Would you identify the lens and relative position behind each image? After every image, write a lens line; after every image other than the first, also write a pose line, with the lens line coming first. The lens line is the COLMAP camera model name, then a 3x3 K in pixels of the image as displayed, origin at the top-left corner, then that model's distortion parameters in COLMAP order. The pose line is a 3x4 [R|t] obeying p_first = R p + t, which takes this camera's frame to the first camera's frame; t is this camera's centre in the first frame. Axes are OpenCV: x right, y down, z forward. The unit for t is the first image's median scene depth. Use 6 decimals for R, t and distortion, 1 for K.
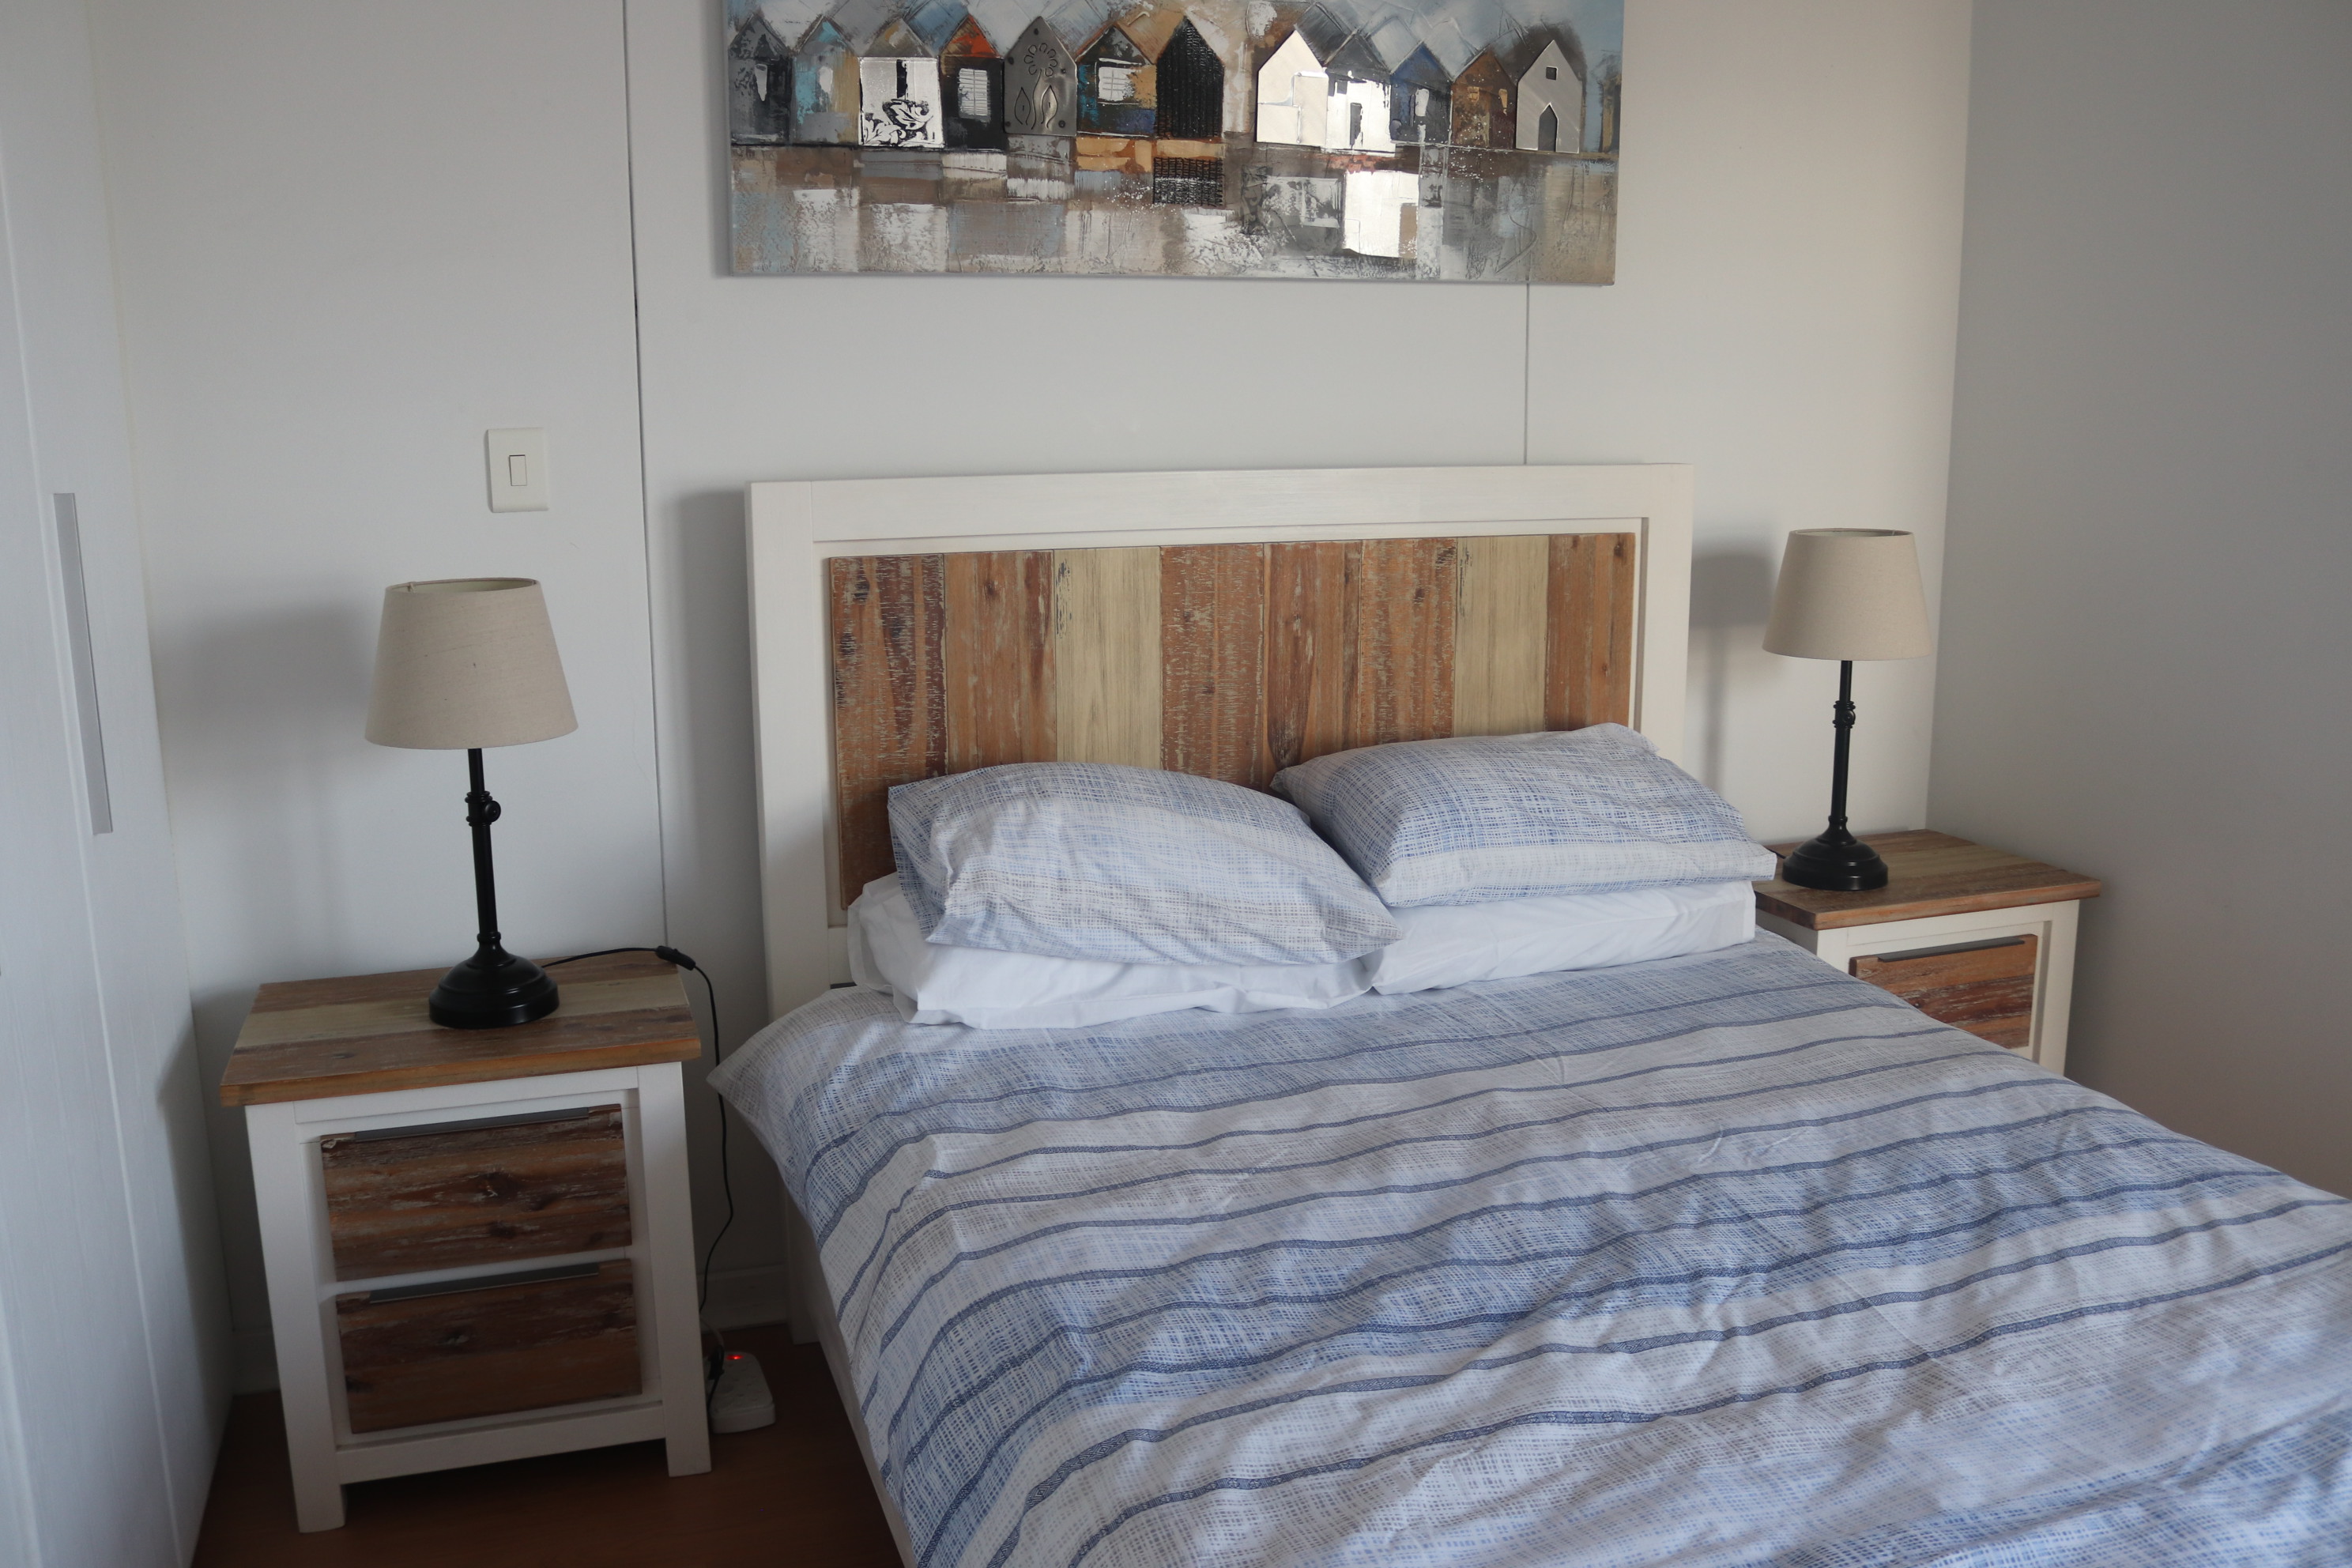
lens RADIAL K [[1972.9, 0, 1172.0], [0, 1972.9, 766.8], [0, 0, 1]] dist [-0.103079, 0.013695]
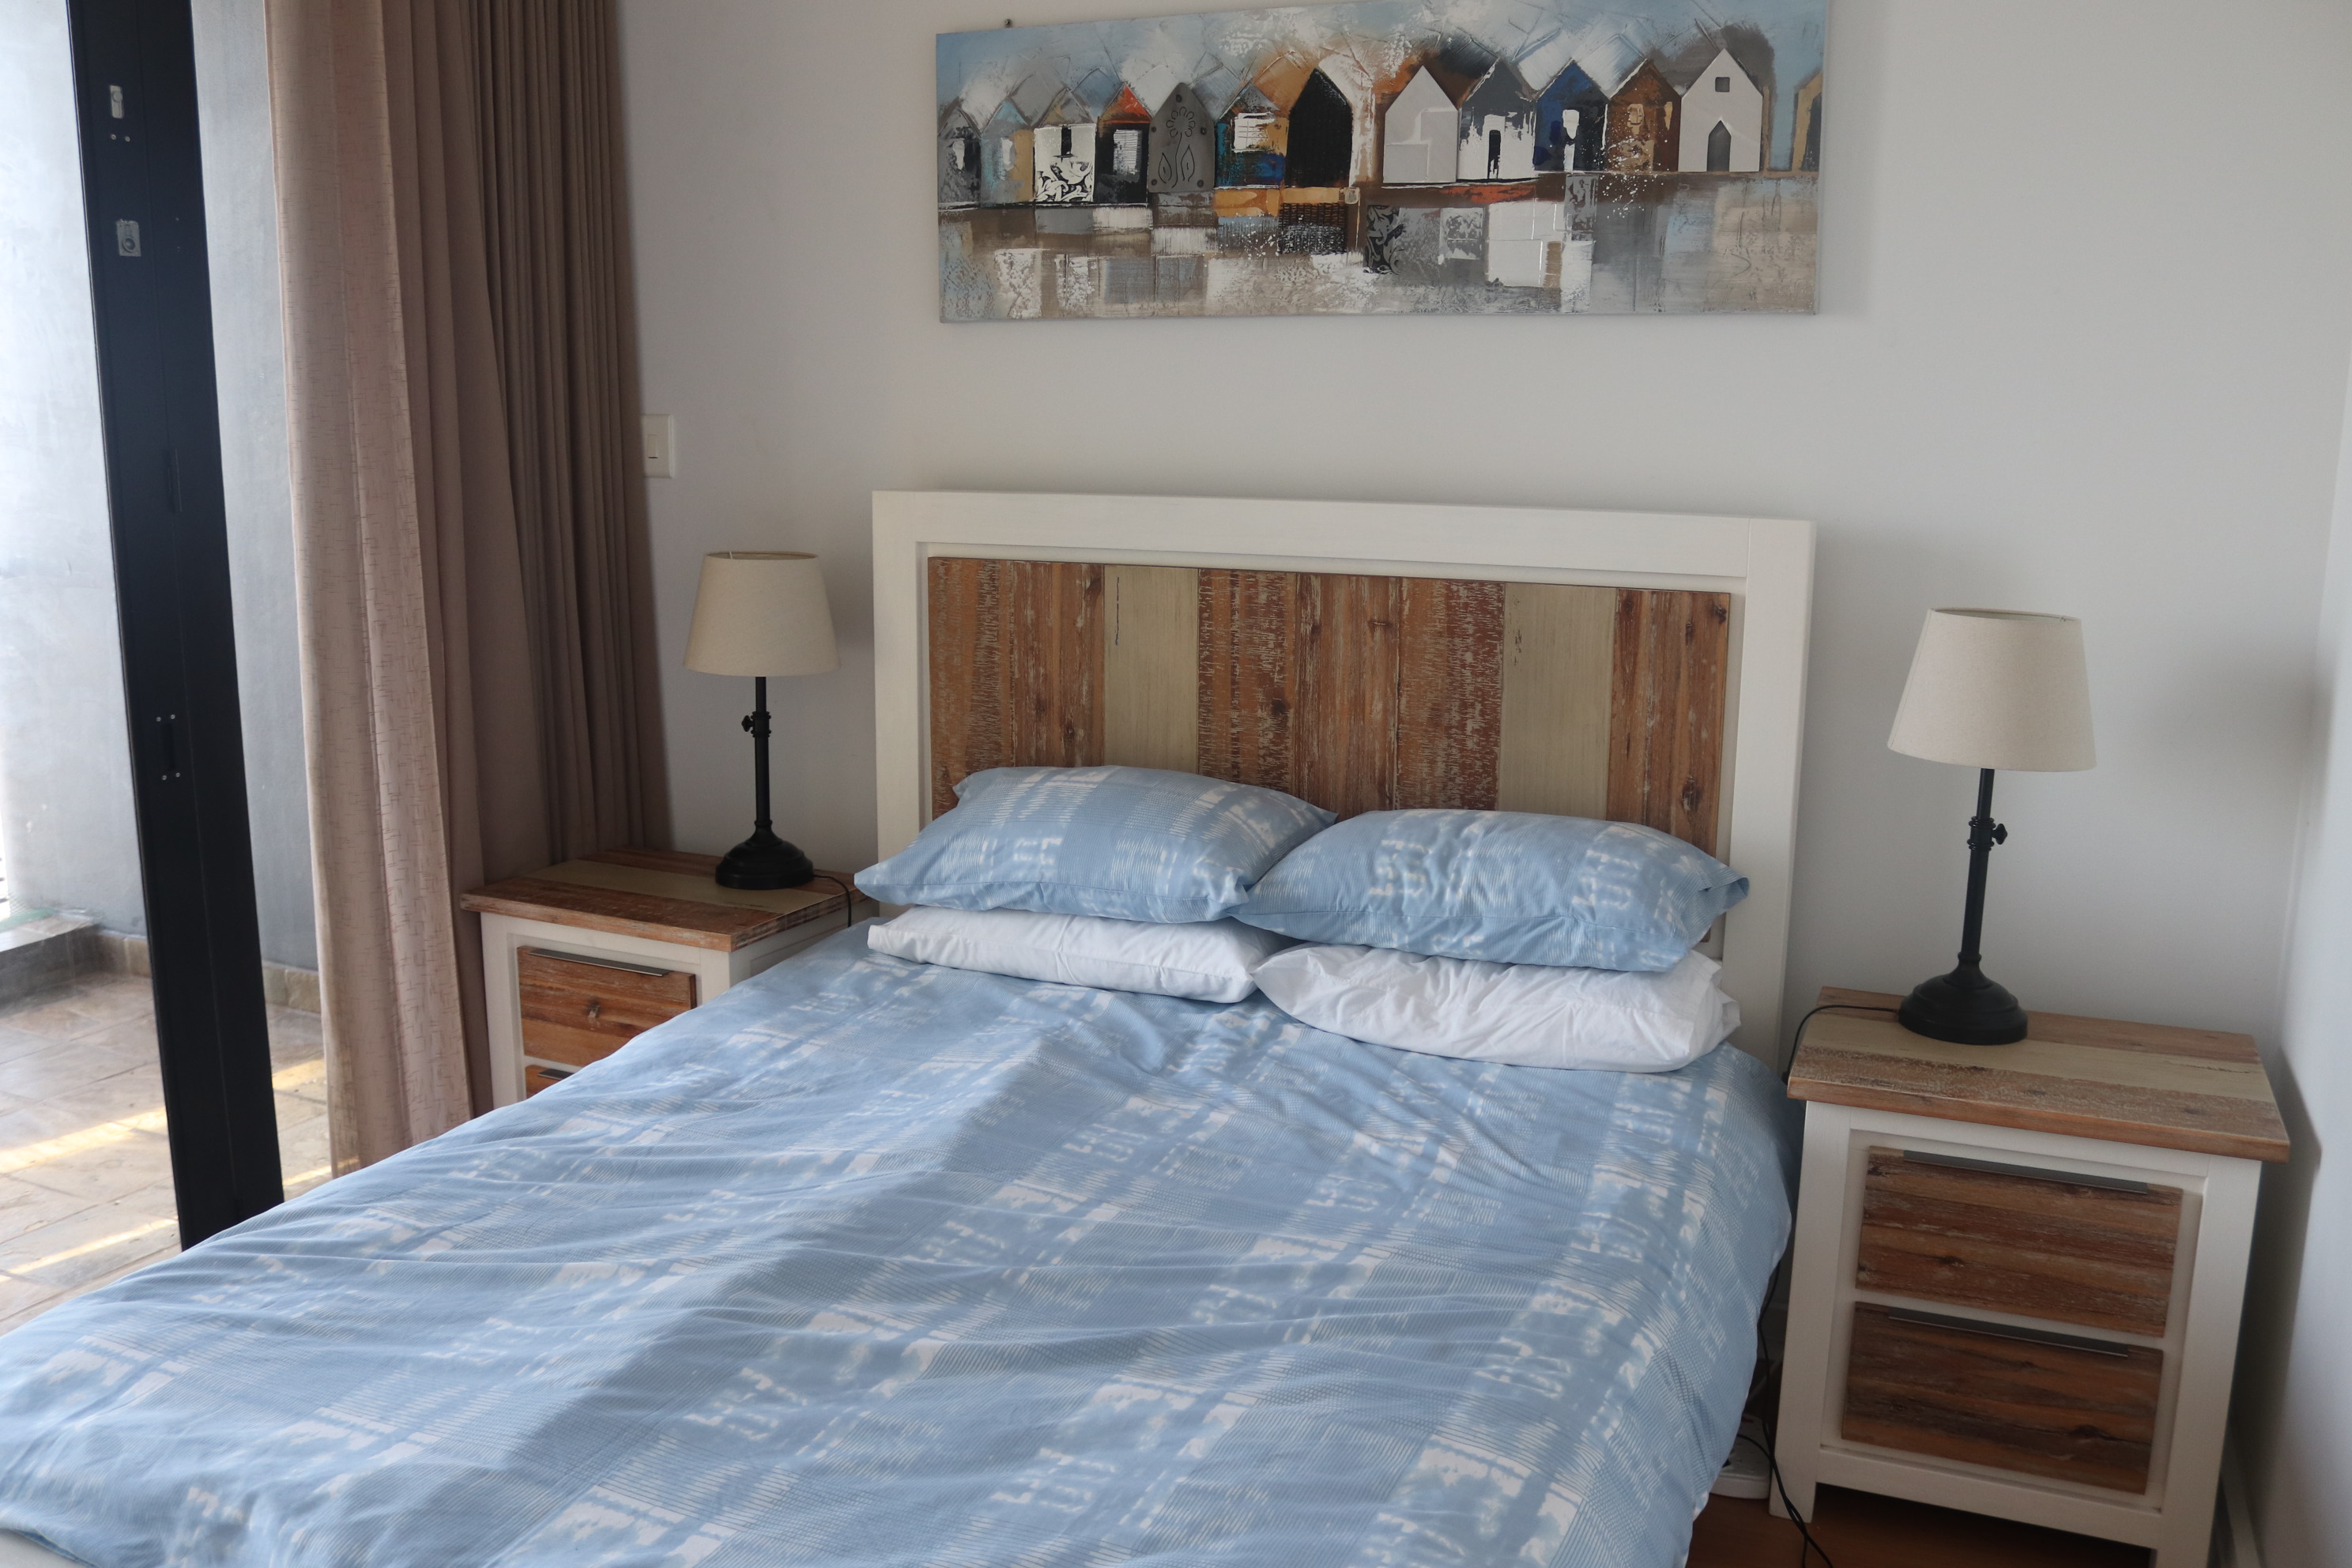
lens RADIAL K [[1972.9, 0, 1176.4], [0, 1972.9, 775.8], [0, 0, 1]] dist [-0.103079, 0.013695]
pose [[0.743418, 0.135910, -0.654872, 0.674873], [-0.141537, 0.988929, 0.044564, -0.043921], [0.653679, 0.059559, 0.754425, 0.183092]]
